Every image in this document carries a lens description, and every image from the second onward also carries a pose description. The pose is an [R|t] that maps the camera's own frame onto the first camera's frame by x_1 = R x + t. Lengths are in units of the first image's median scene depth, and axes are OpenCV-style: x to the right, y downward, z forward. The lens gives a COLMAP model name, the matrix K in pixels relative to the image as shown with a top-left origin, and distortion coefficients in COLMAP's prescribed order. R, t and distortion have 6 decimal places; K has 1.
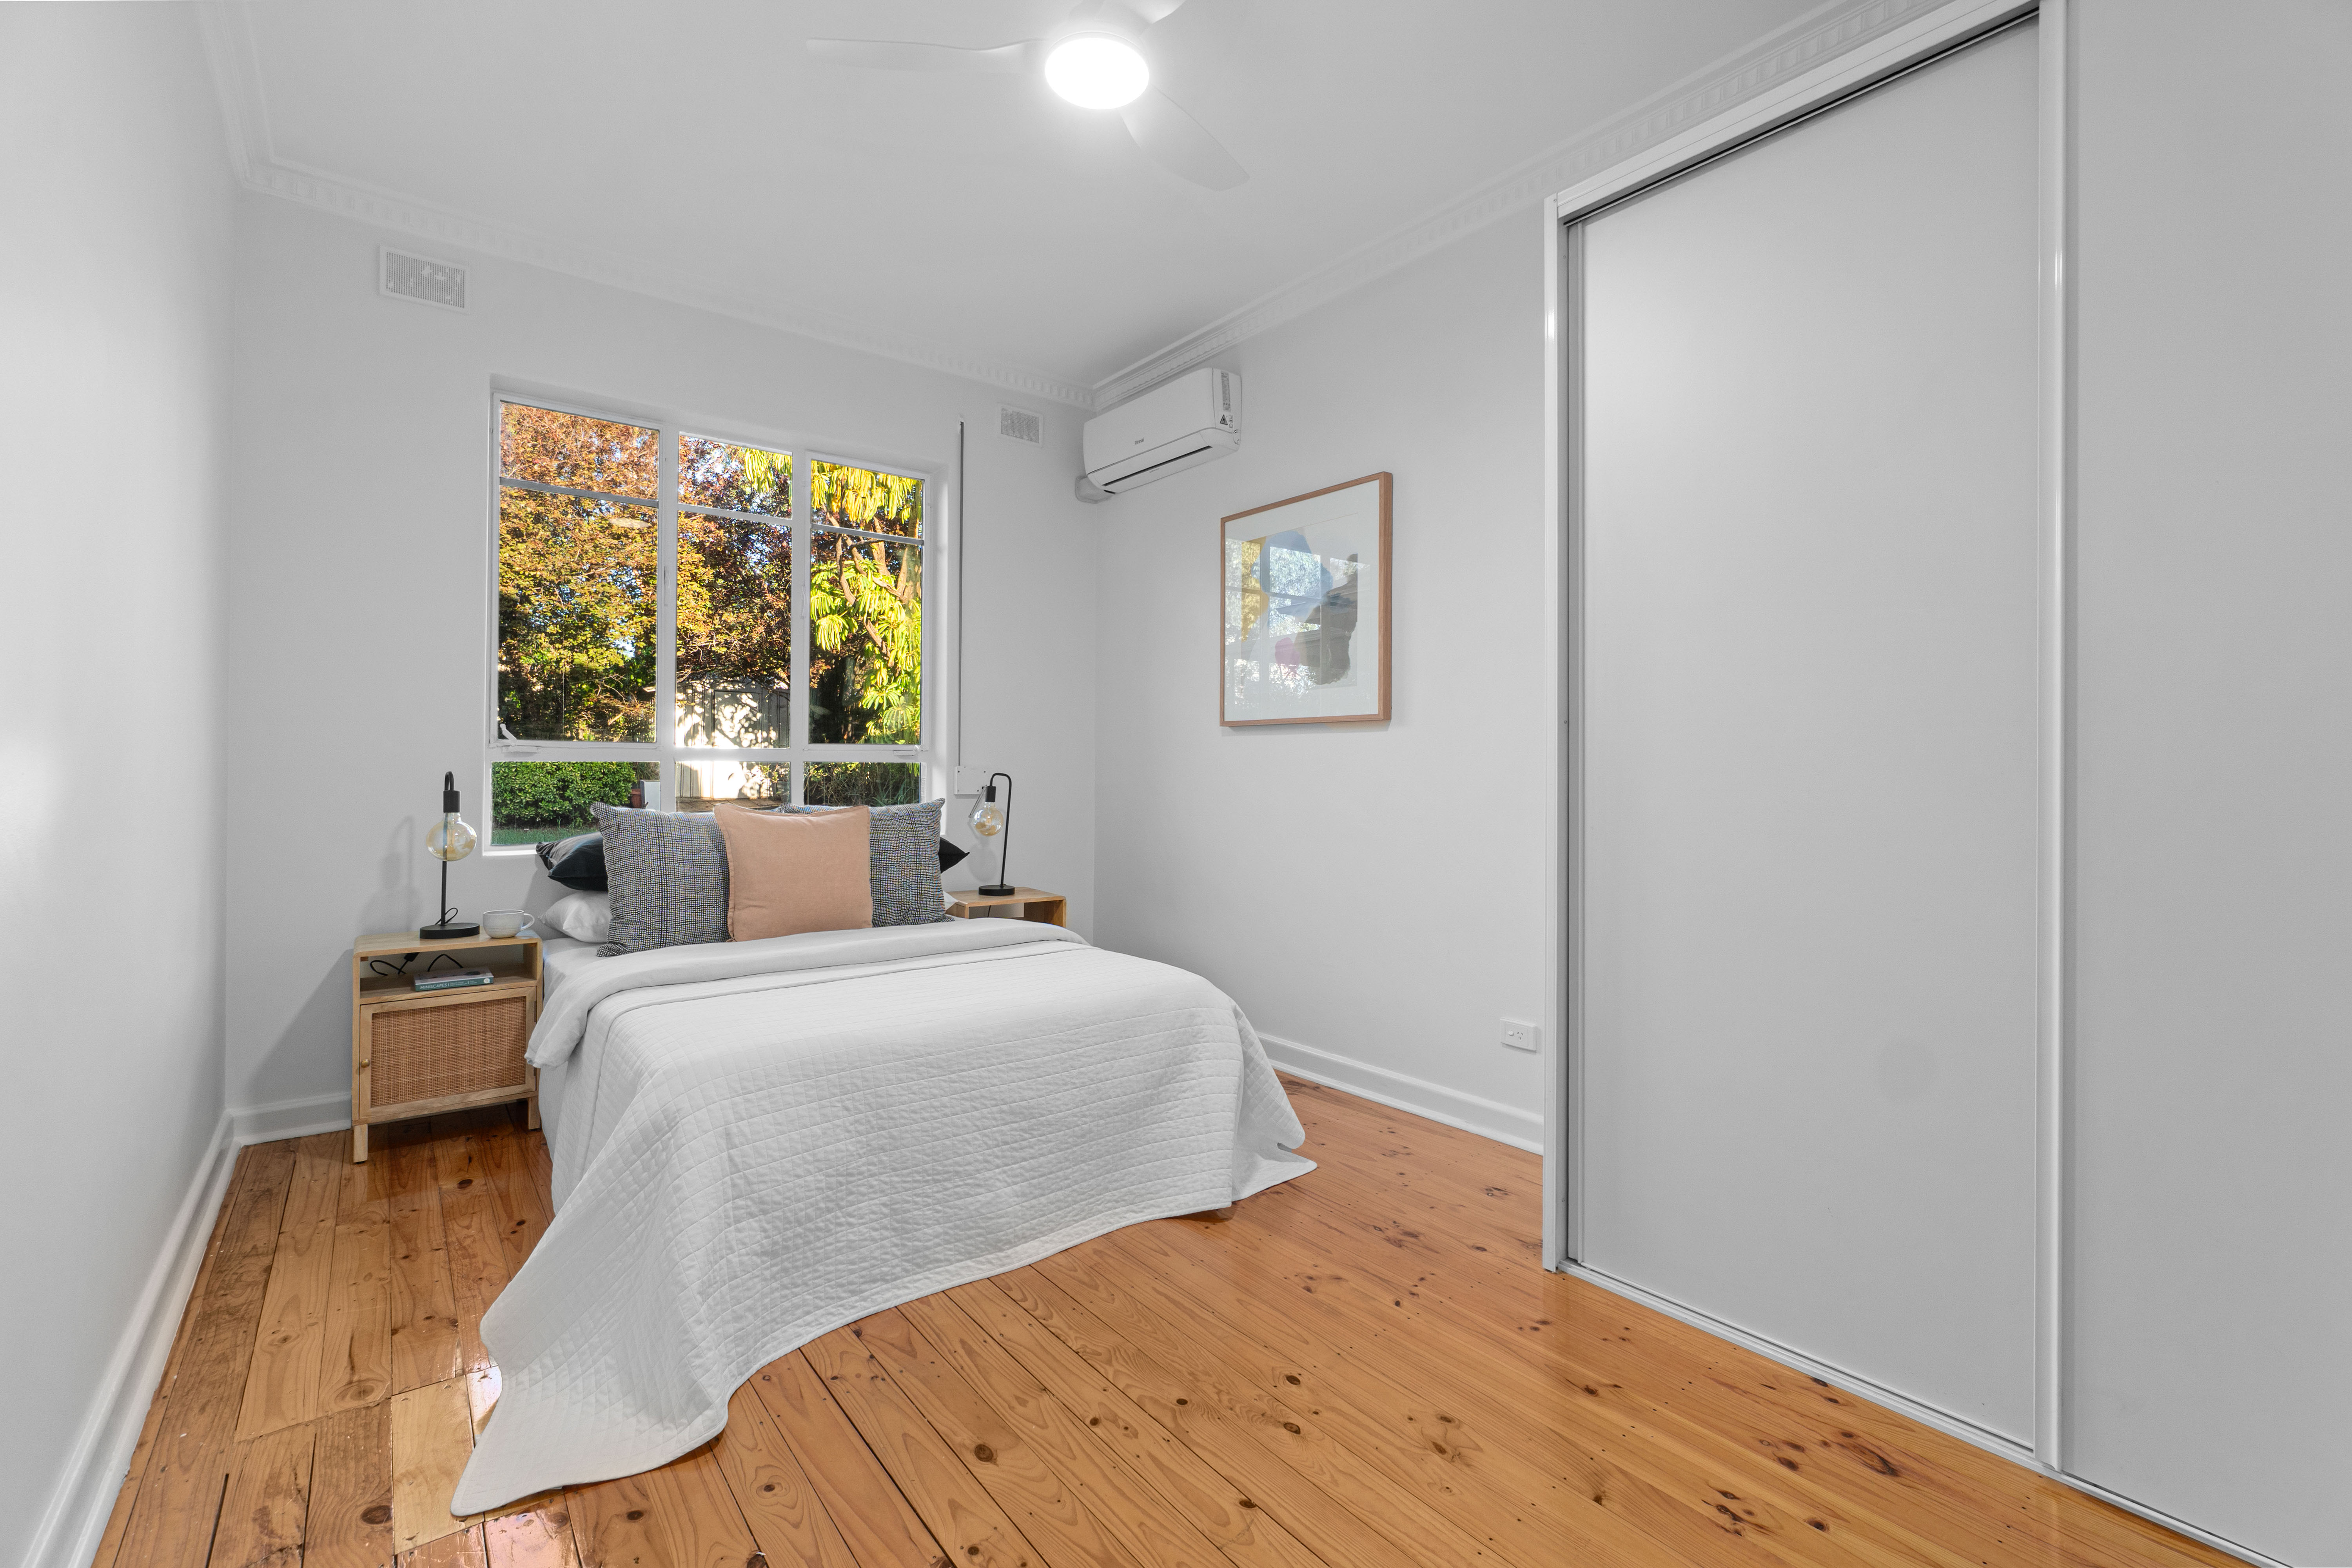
lens RADIAL K [[1016.9, 0, 1175.9], [0, 1016.9, 788.0], [0, 0, 1]] dist [-0.000080, 0.004901]
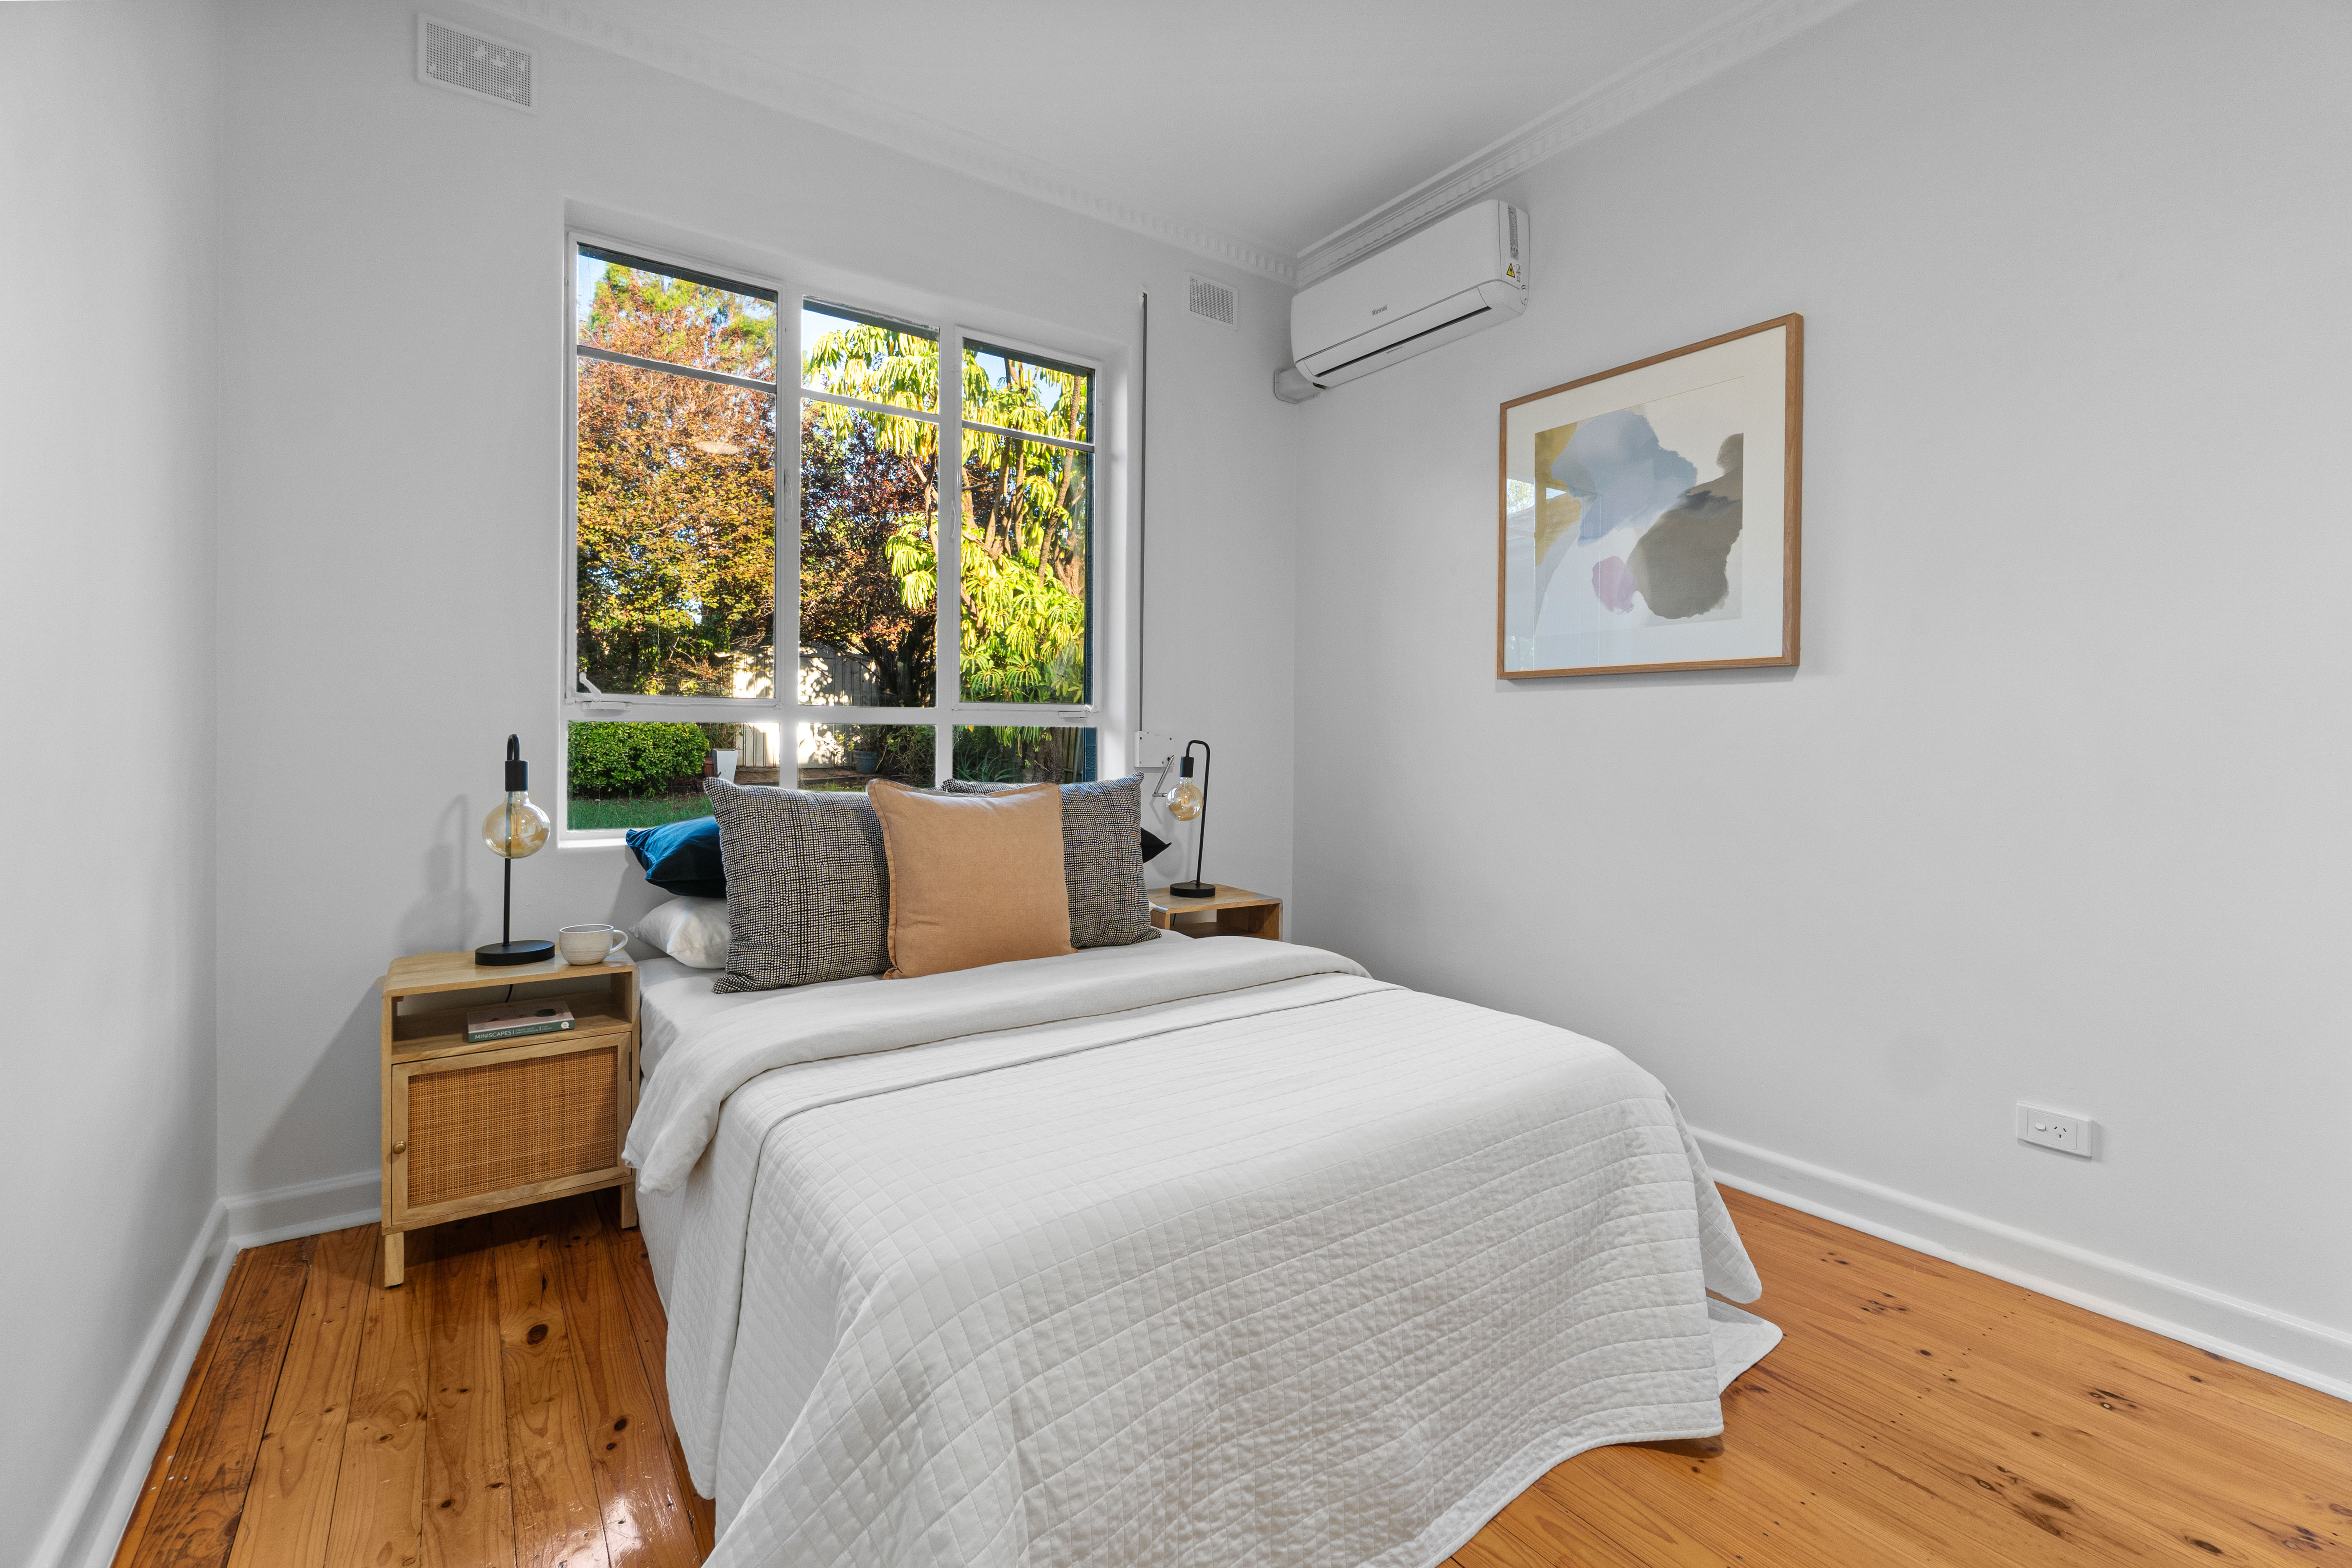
lens RADIAL K [[1006.3, 0, 1171.4], [0, 1006.3, 772.1], [0, 0, 1]] dist [-0.000077, 0.003424]
pose [[0.998954, 0.003937, -0.045560, -0.214812], [-0.003331, 0.999905, 0.013375, -0.000614], [0.045608, -0.013209, 0.998872, 0.307775]]
